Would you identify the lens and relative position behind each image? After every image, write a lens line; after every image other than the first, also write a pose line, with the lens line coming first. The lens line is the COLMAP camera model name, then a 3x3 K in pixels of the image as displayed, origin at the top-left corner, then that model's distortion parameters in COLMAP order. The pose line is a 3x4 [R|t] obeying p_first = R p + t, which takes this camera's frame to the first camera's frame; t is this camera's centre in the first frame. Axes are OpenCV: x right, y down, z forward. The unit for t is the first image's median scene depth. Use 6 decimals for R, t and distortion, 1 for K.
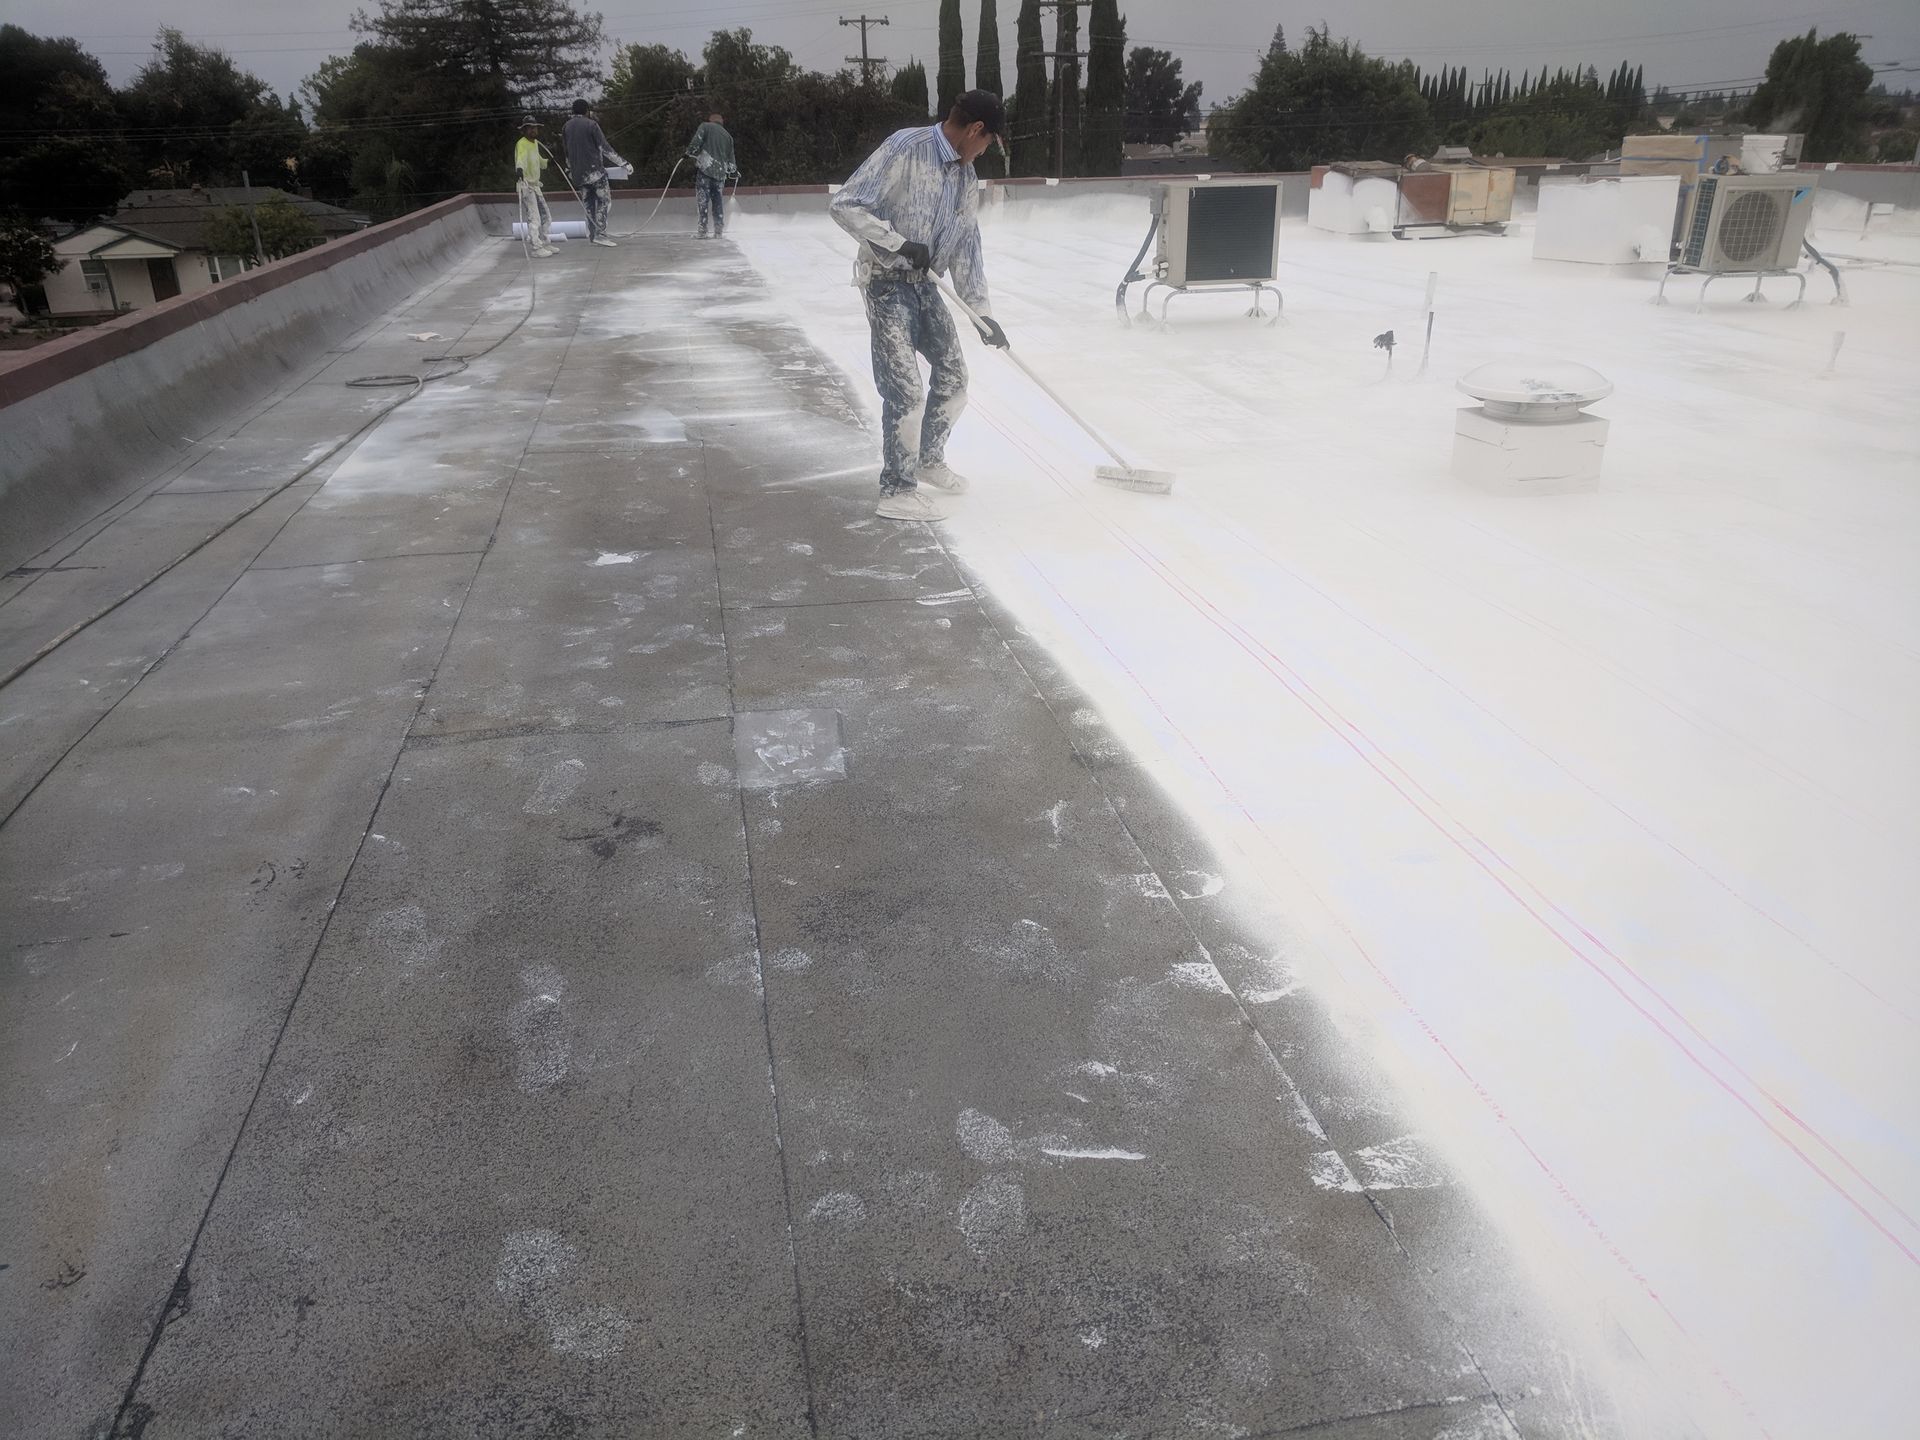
lens RADIAL K [[1452.7, 0, 965.5], [0, 1452.7, 710.5], [0, 0, 1]] dist [0.002794, 0.011931]
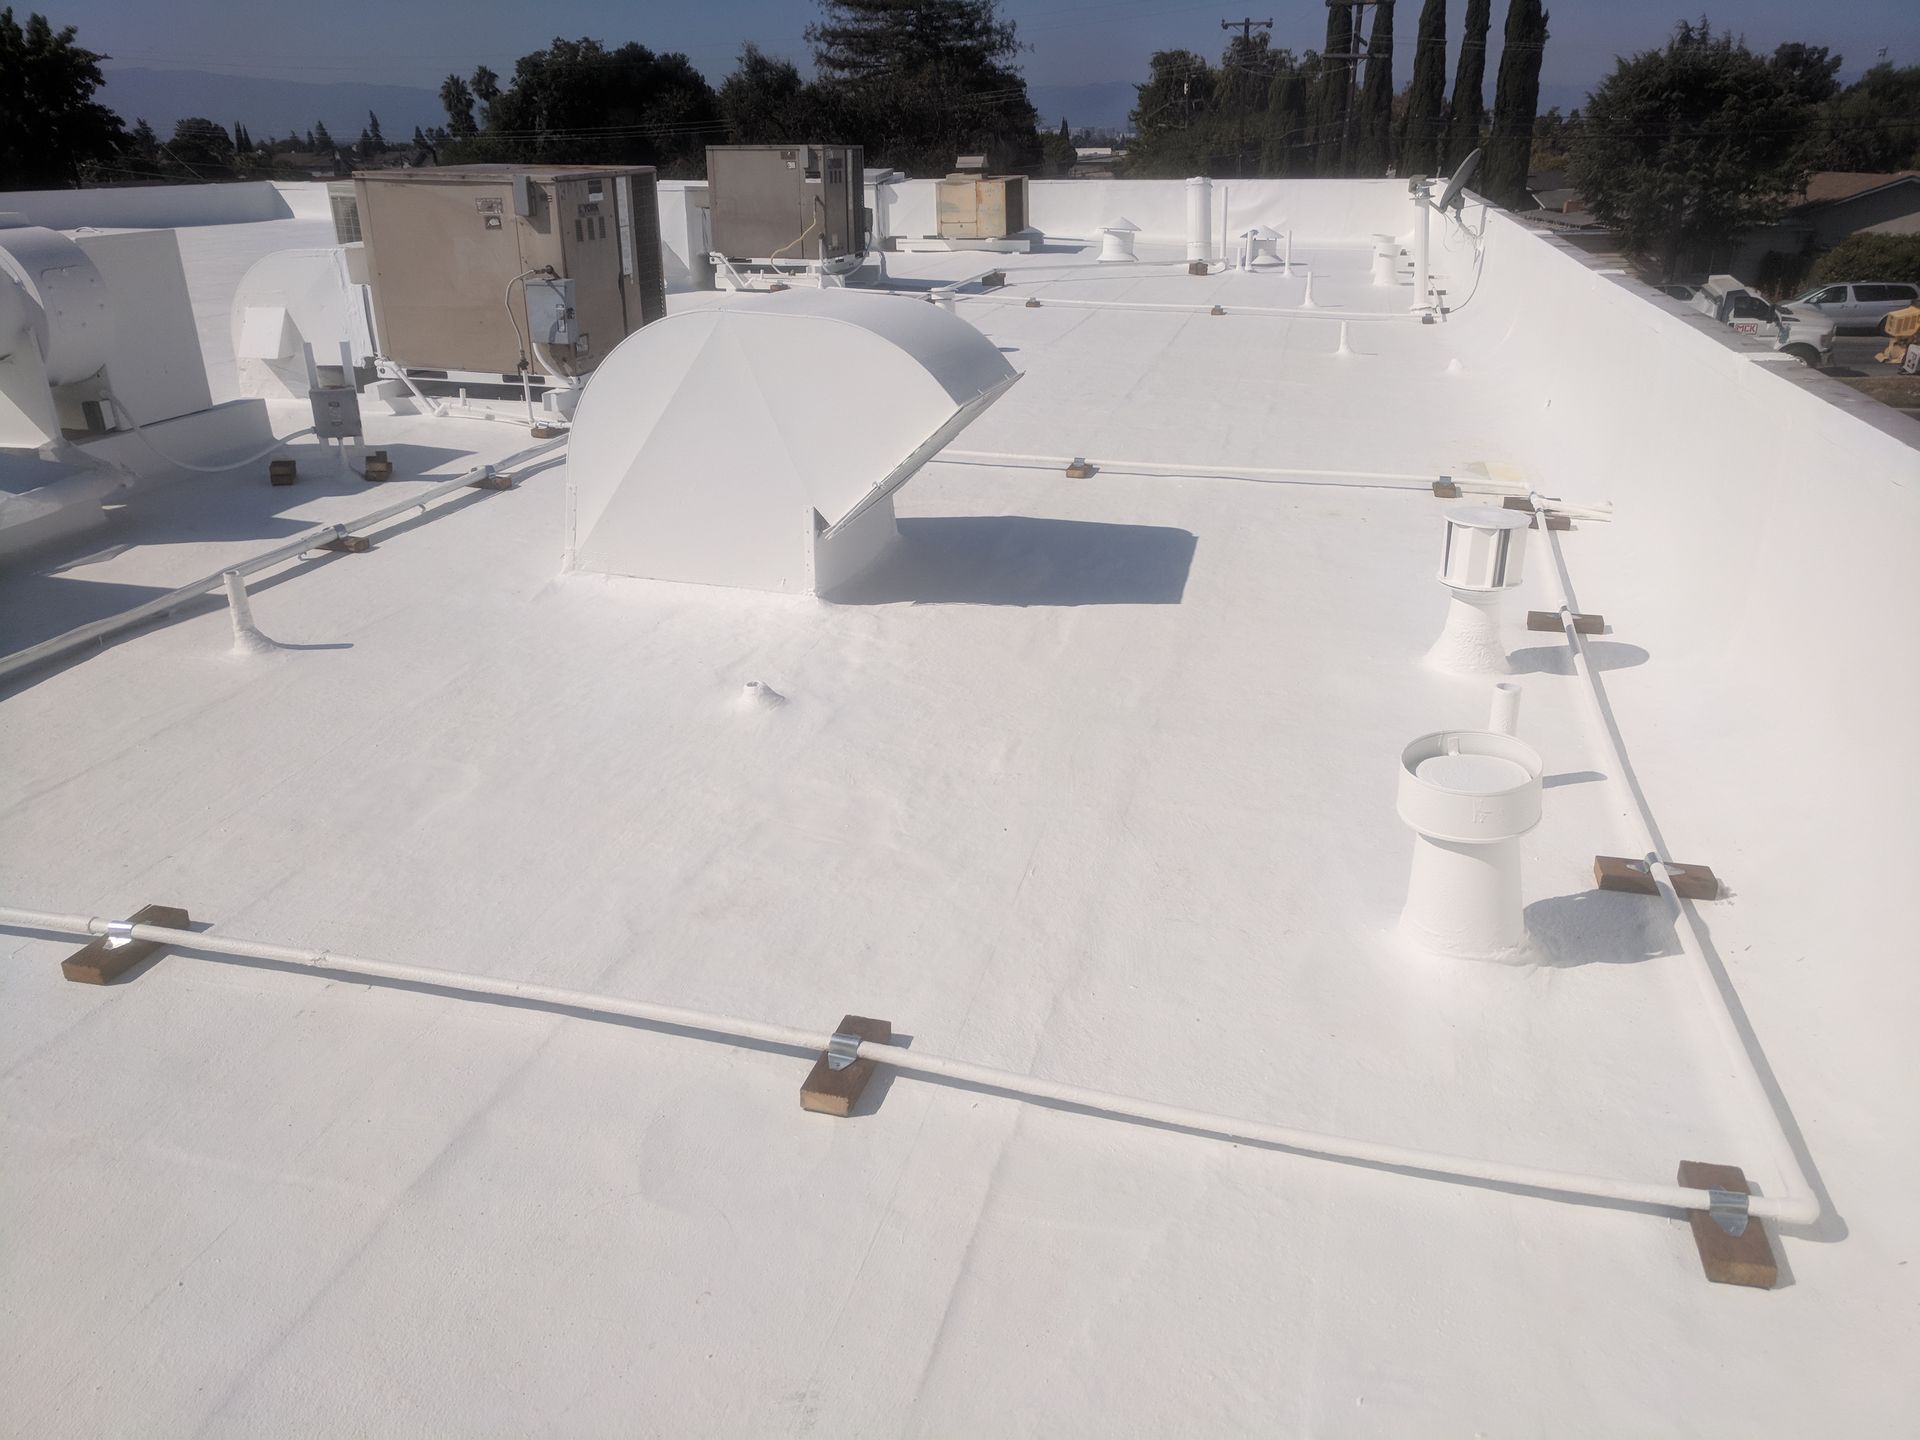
lens RADIAL K [[1448.3, 0, 959.3], [0, 1448.3, 717.5], [0, 0, 1]] dist [0.001561, 0.011817]
pose [[0.903894, 0.169032, -0.392942, 0.226432], [-0.167897, 0.985090, 0.037538, -0.018494], [0.393428, 0.032044, 0.918797, 0.042929]]
